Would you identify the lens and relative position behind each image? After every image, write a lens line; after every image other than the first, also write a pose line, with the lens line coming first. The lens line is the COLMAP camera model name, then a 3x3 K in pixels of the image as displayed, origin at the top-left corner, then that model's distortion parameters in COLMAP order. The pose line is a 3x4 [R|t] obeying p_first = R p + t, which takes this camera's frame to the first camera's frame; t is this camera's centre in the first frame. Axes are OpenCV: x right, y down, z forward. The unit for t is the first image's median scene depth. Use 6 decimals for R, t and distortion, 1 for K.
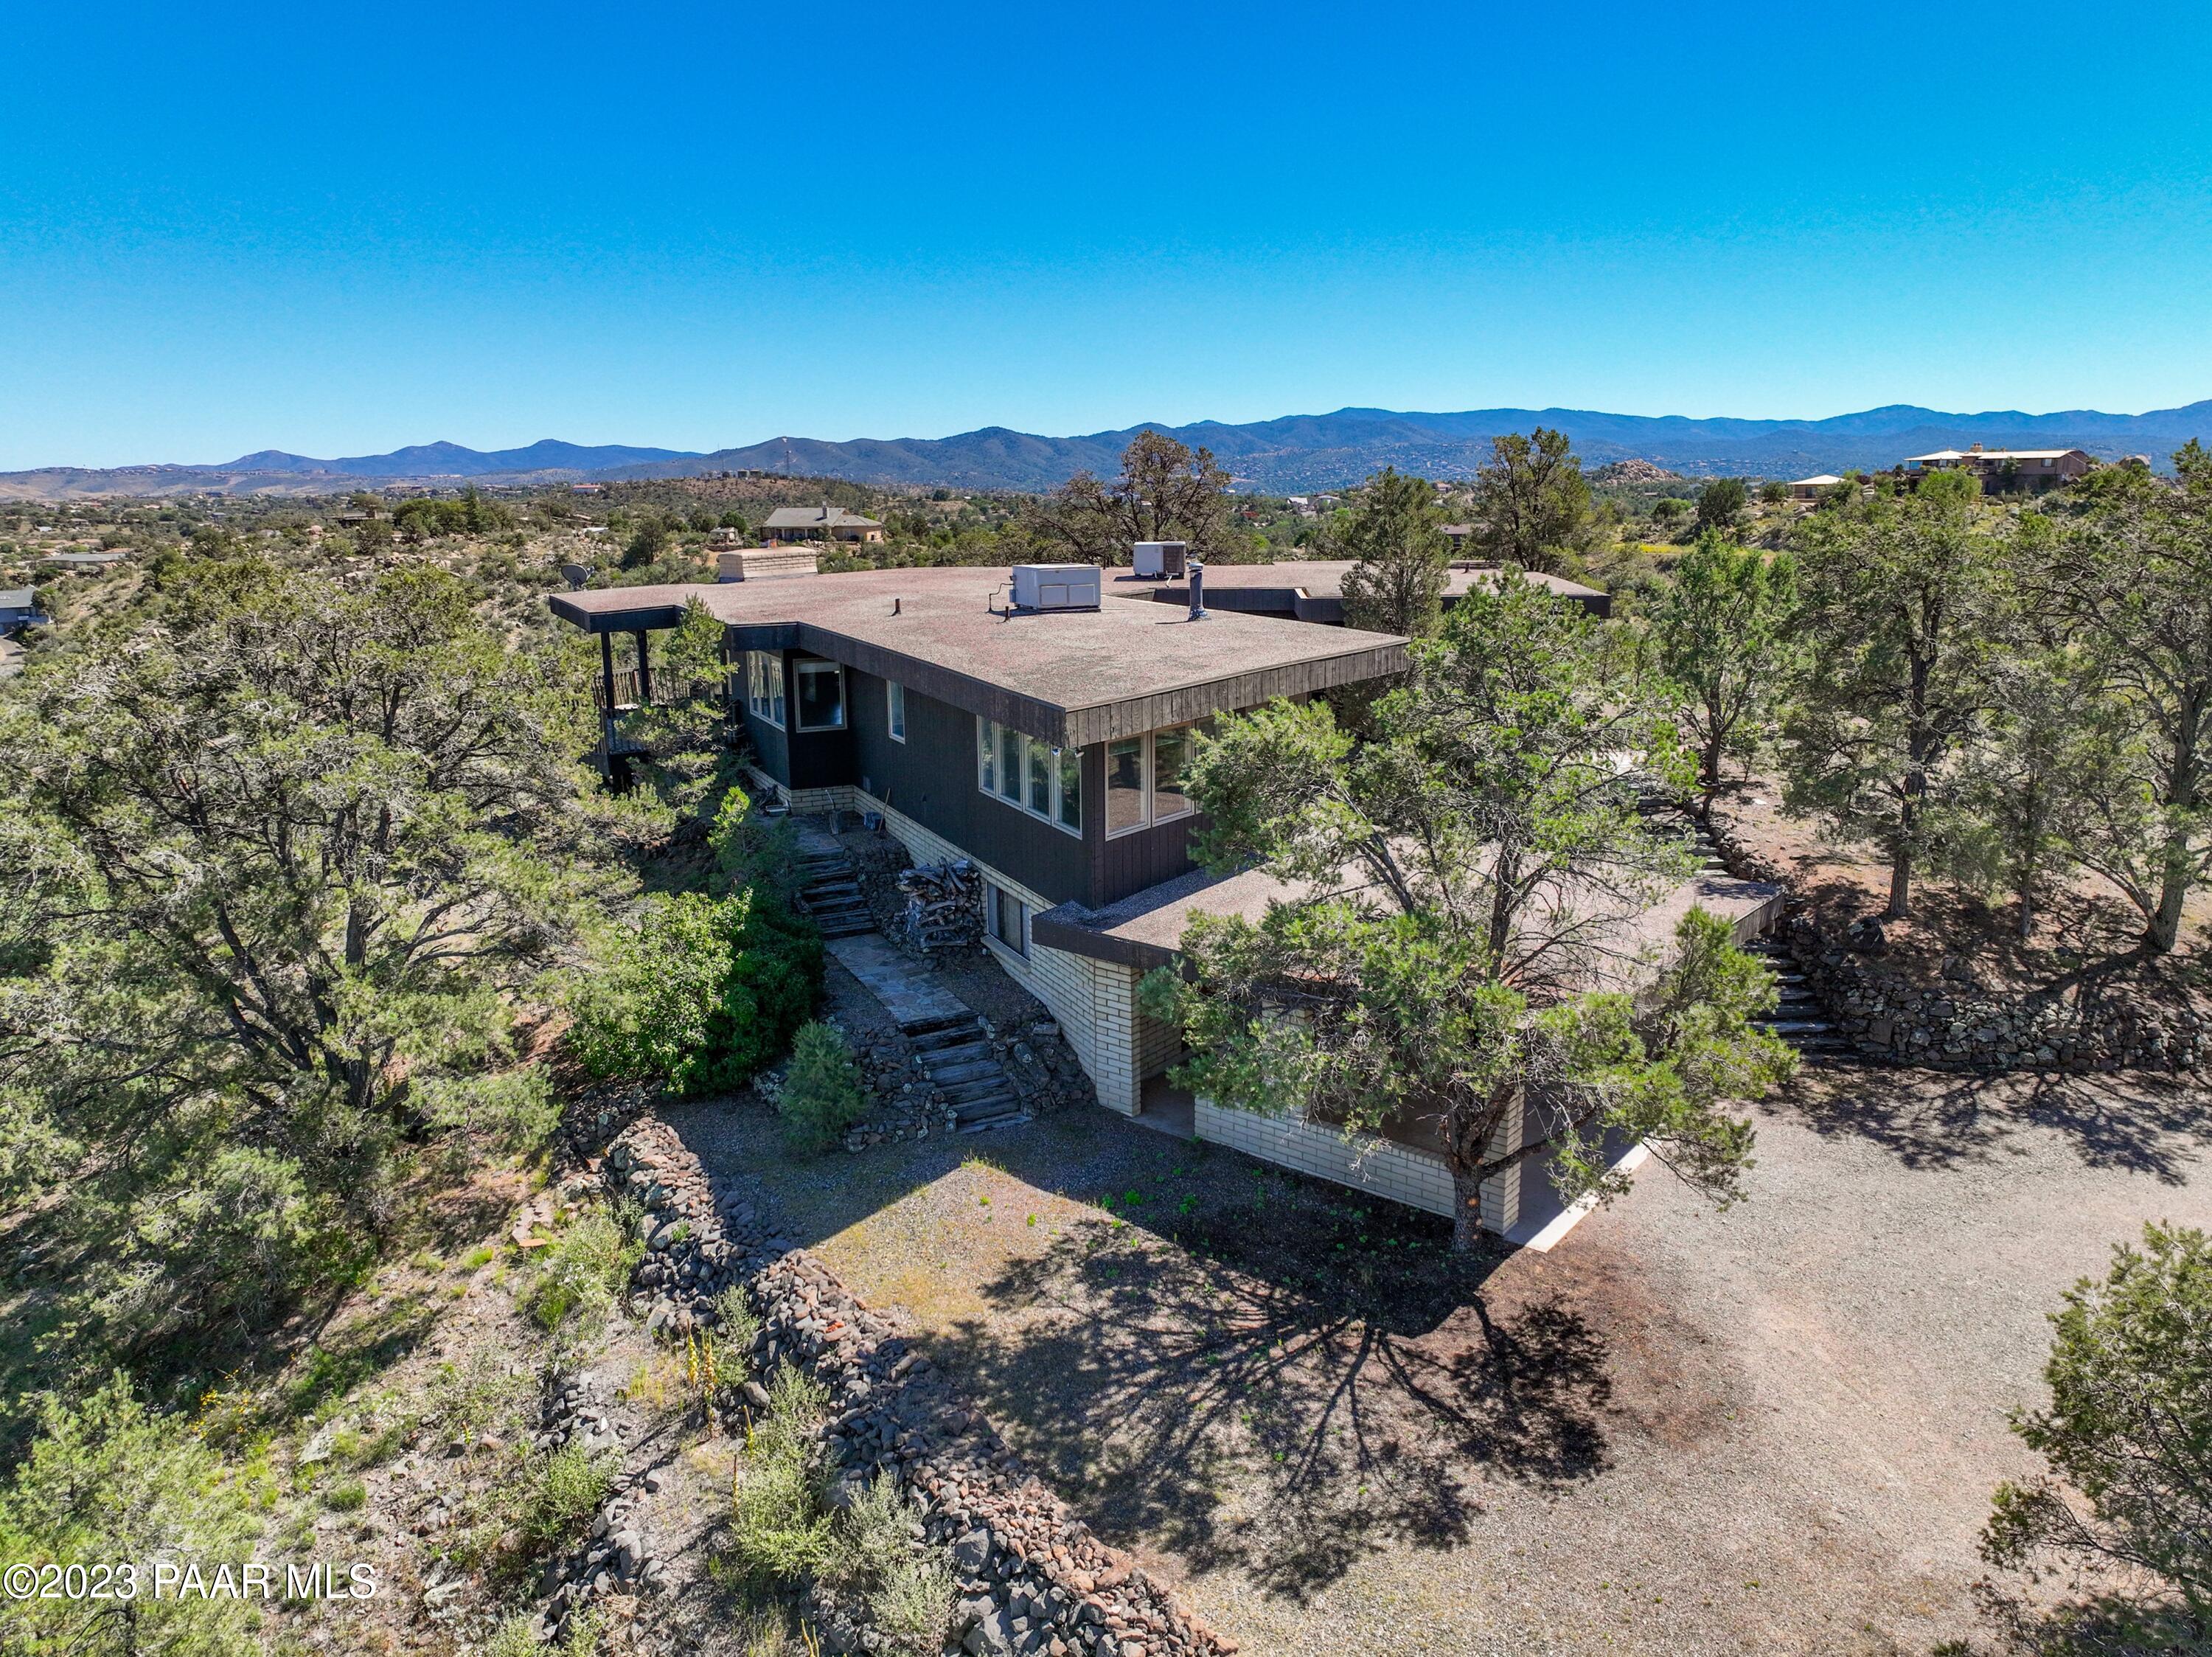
lens RADIAL K [[1544.6, 0, 1106.0], [0, 1544.6, 828.5], [0, 0, 1]] dist [0.001917, 0.011920]
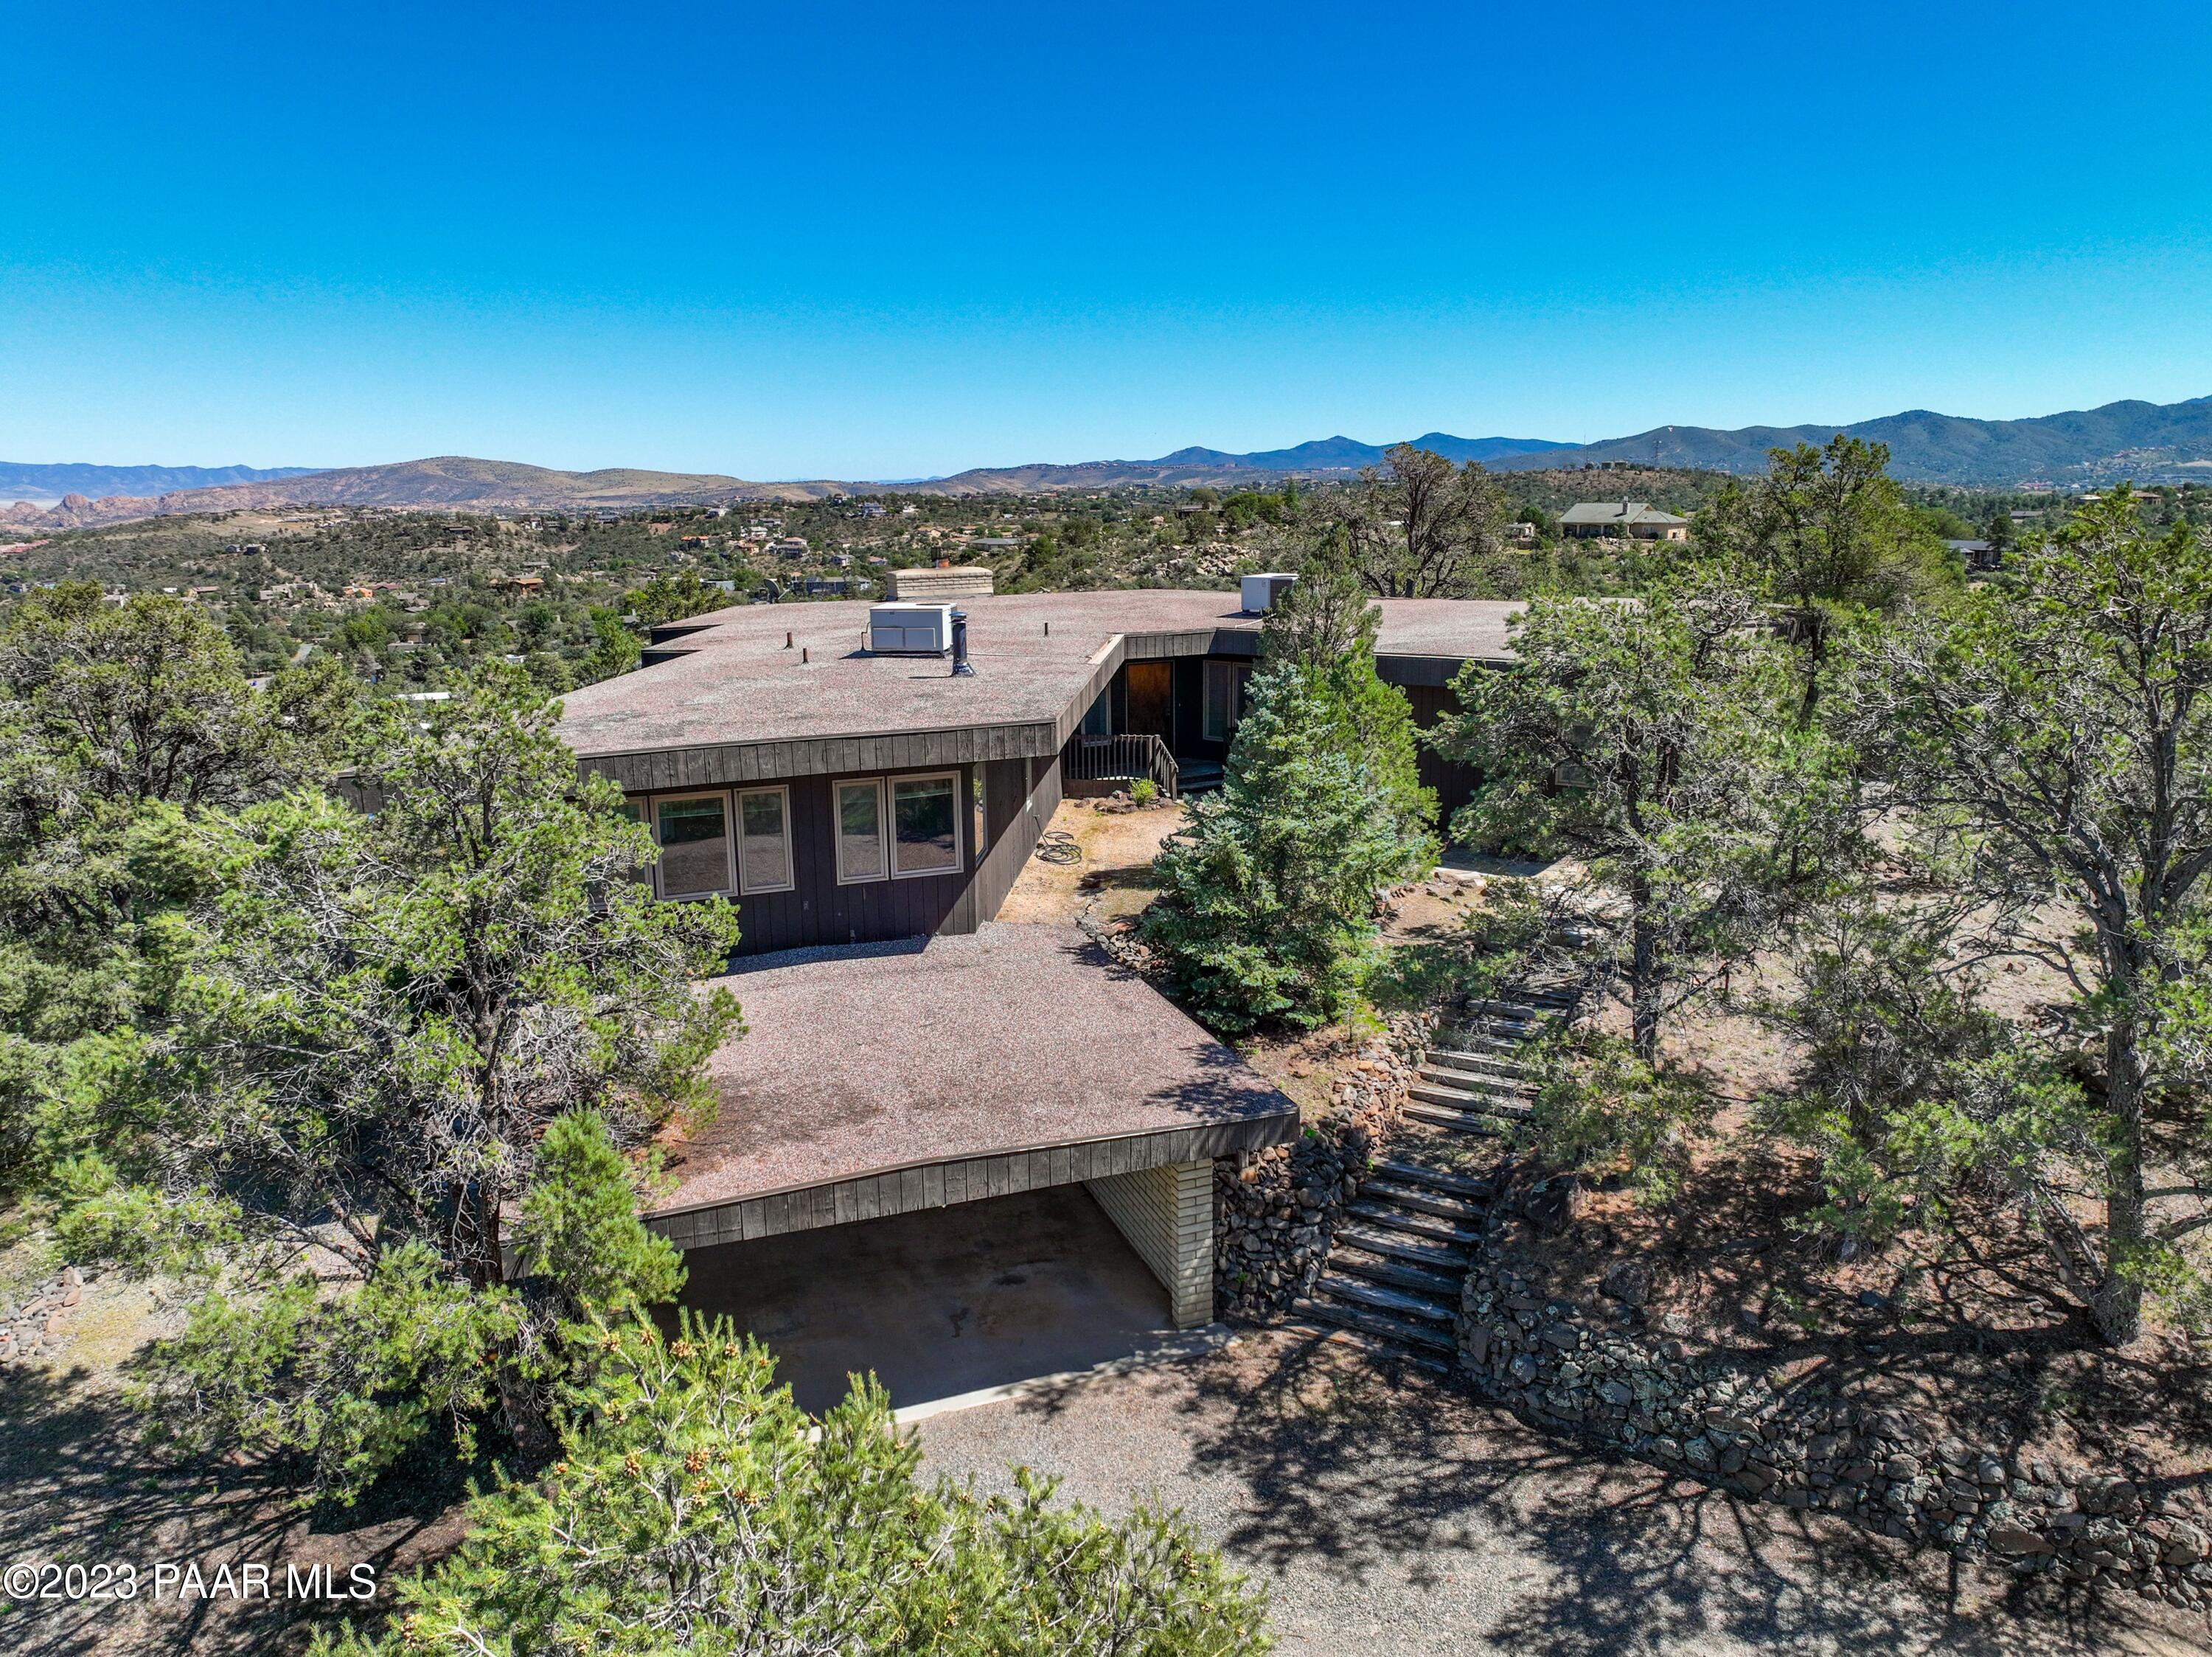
lens RADIAL K [[1544.6, 0, 1106.0], [0, 1544.6, 828.5], [0, 0, 1]] dist [0.001917, 0.011920]
pose [[0.858353, 0.112523, -0.500569, 0.617369], [-0.109908, 0.993331, 0.034825, -0.092826], [0.501149, 0.025125, 0.864996, 0.288602]]
